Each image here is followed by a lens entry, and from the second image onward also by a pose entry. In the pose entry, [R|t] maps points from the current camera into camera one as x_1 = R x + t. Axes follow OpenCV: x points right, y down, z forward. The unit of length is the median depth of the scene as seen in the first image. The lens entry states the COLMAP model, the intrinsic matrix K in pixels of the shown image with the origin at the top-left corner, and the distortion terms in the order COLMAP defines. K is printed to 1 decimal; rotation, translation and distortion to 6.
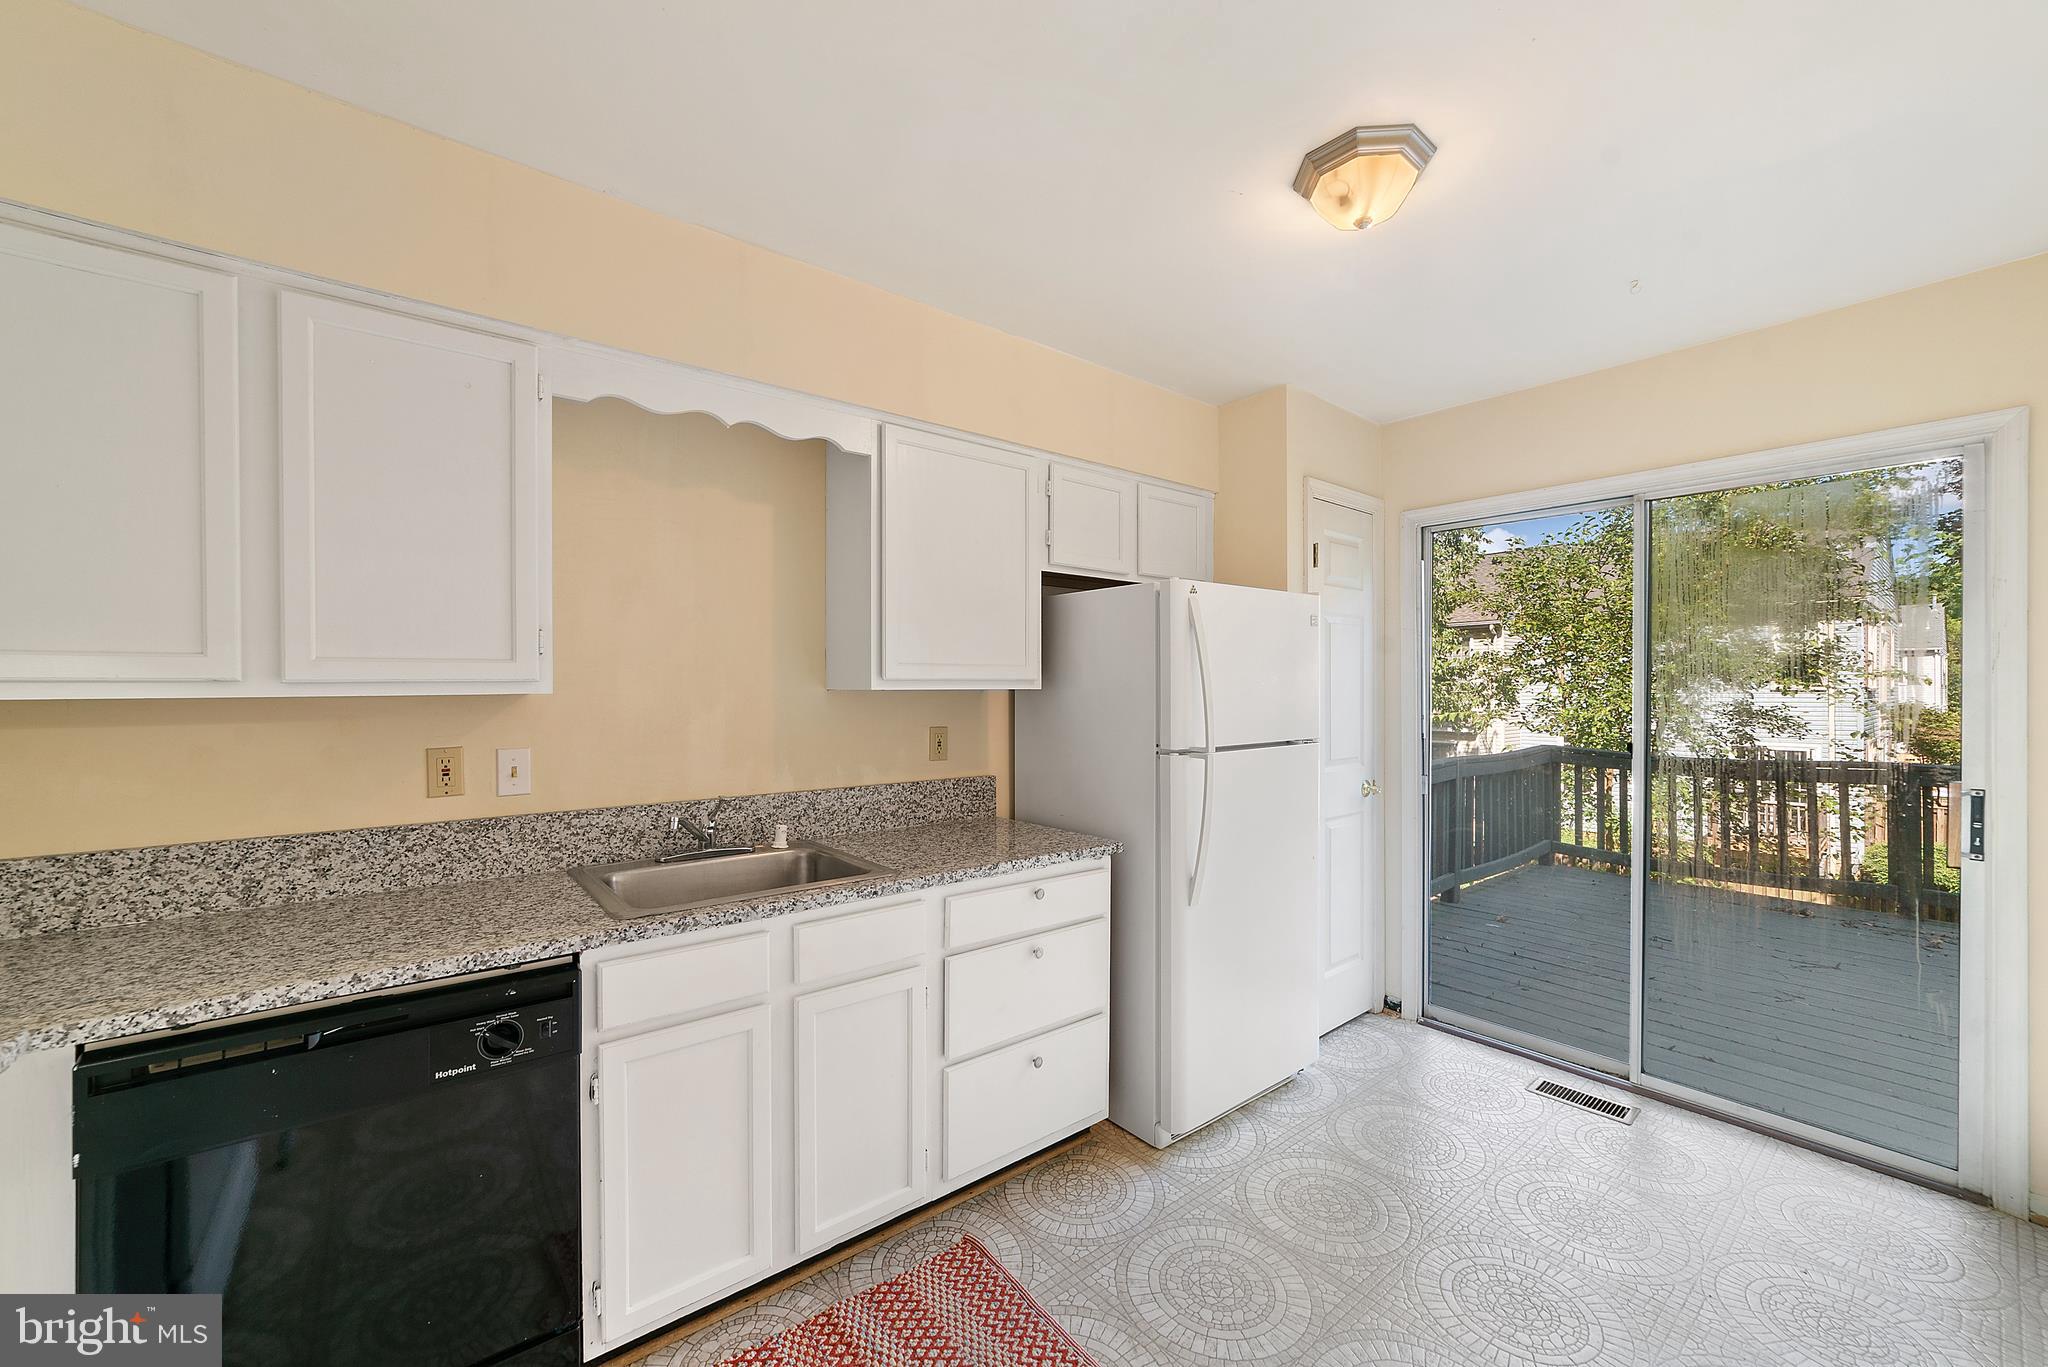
lens RADIAL K [[797.6, 0, 1032.2], [0, 797.6, 685.6], [0, 0, 1]] dist [-0.016917, 0.001253]
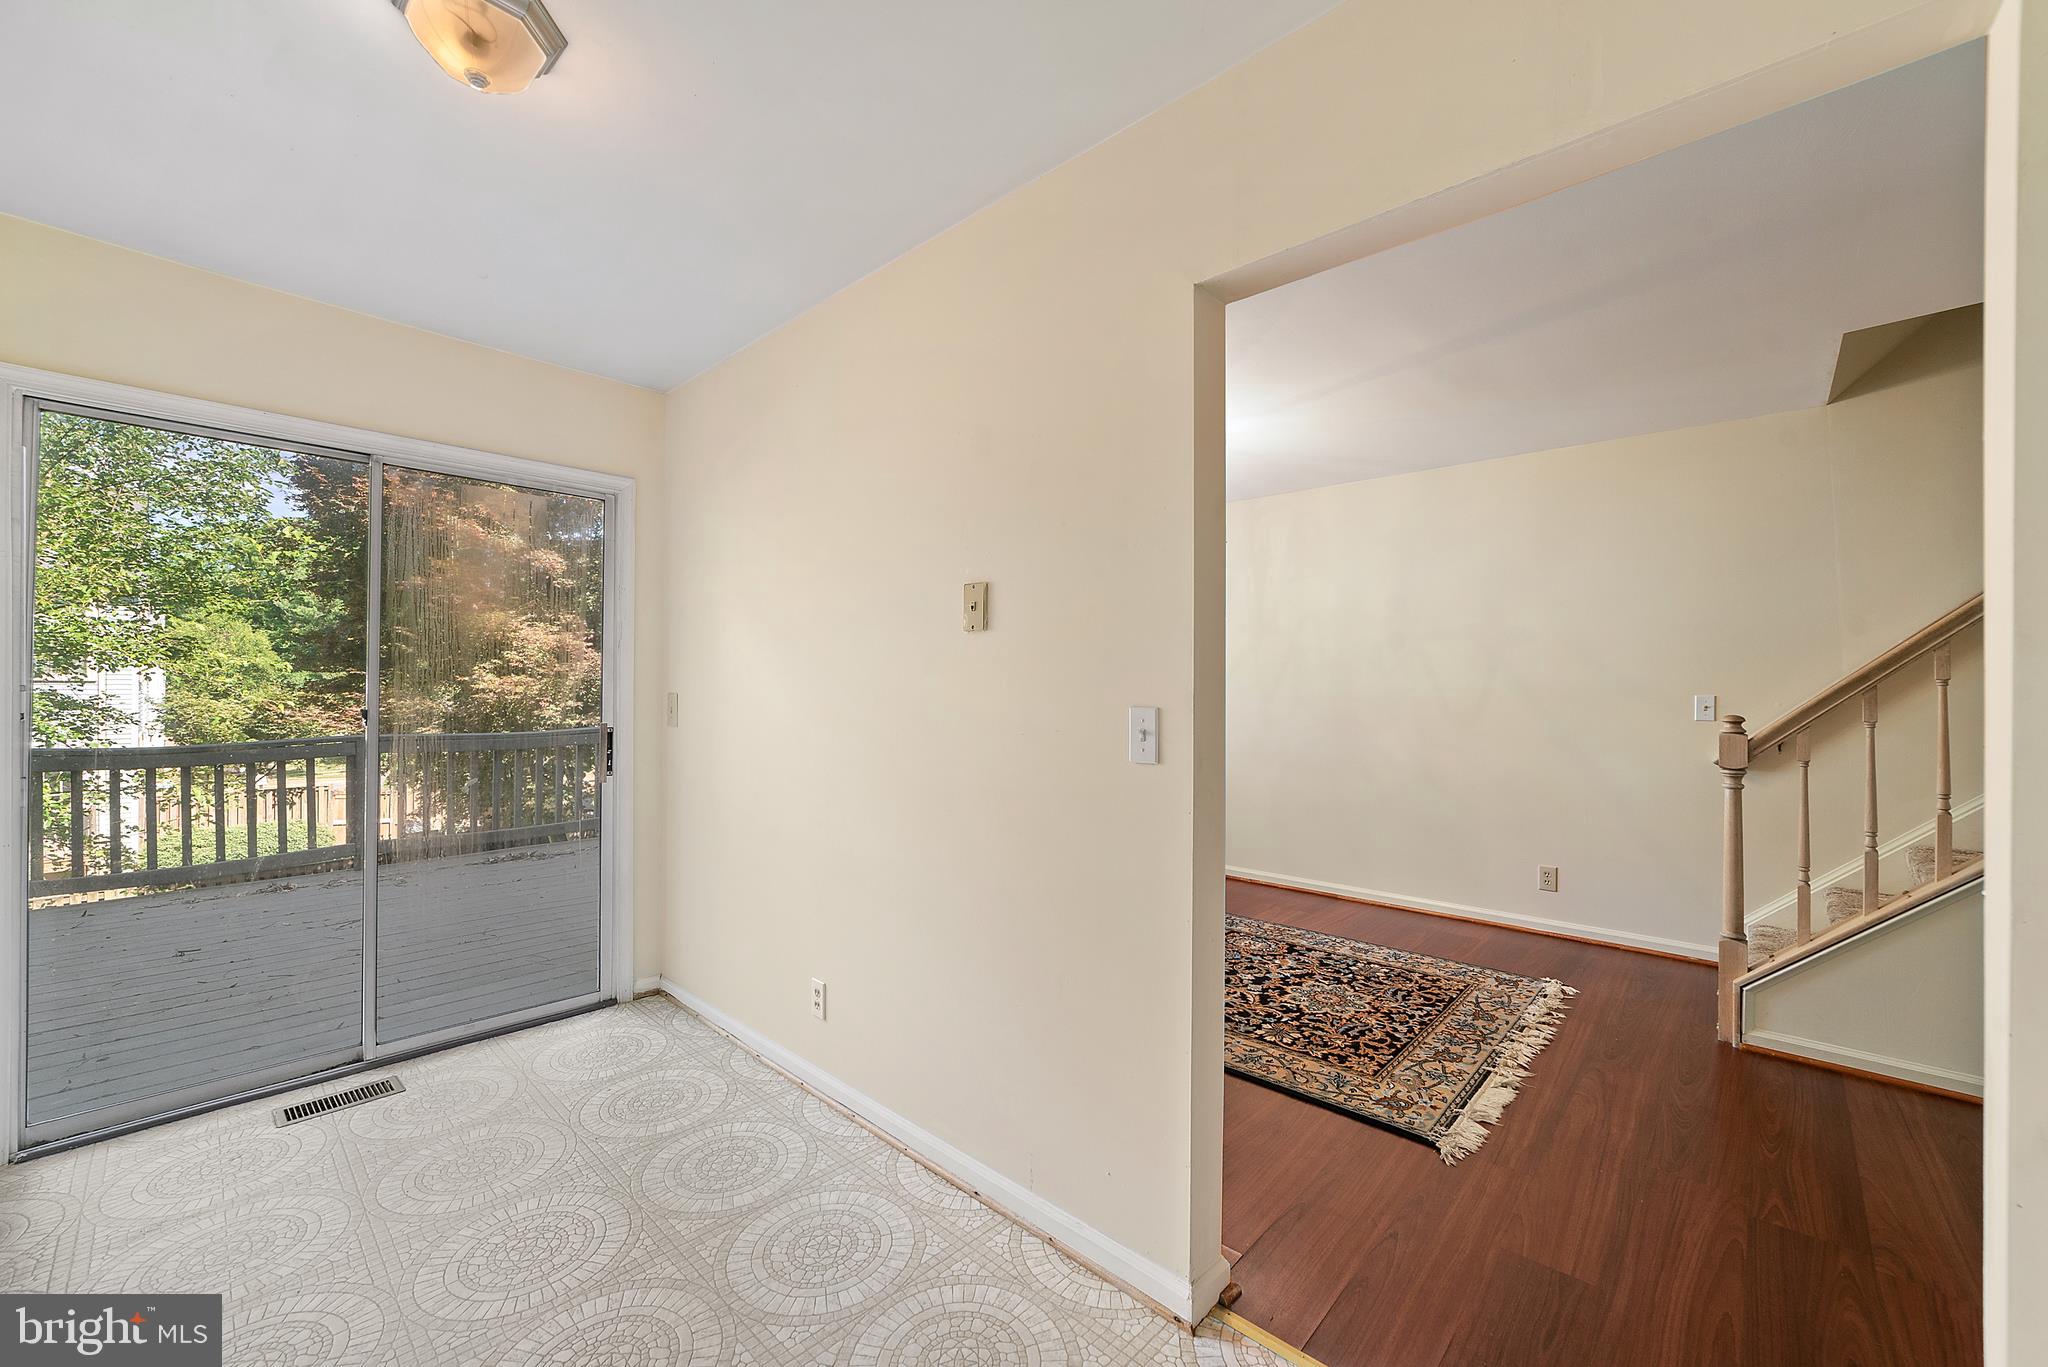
lens RADIAL K [[797.6, 0, 1029.4], [0, 797.6, 685.5], [0, 0, 1]] dist [-0.016917, 0.001253]
pose [[-0.144825, 0.001446, 0.989456, -0.375547], [-0.004370, 0.999988, -0.002101, 0.049404], [-0.989448, -0.004628, -0.144817, 0.400540]]
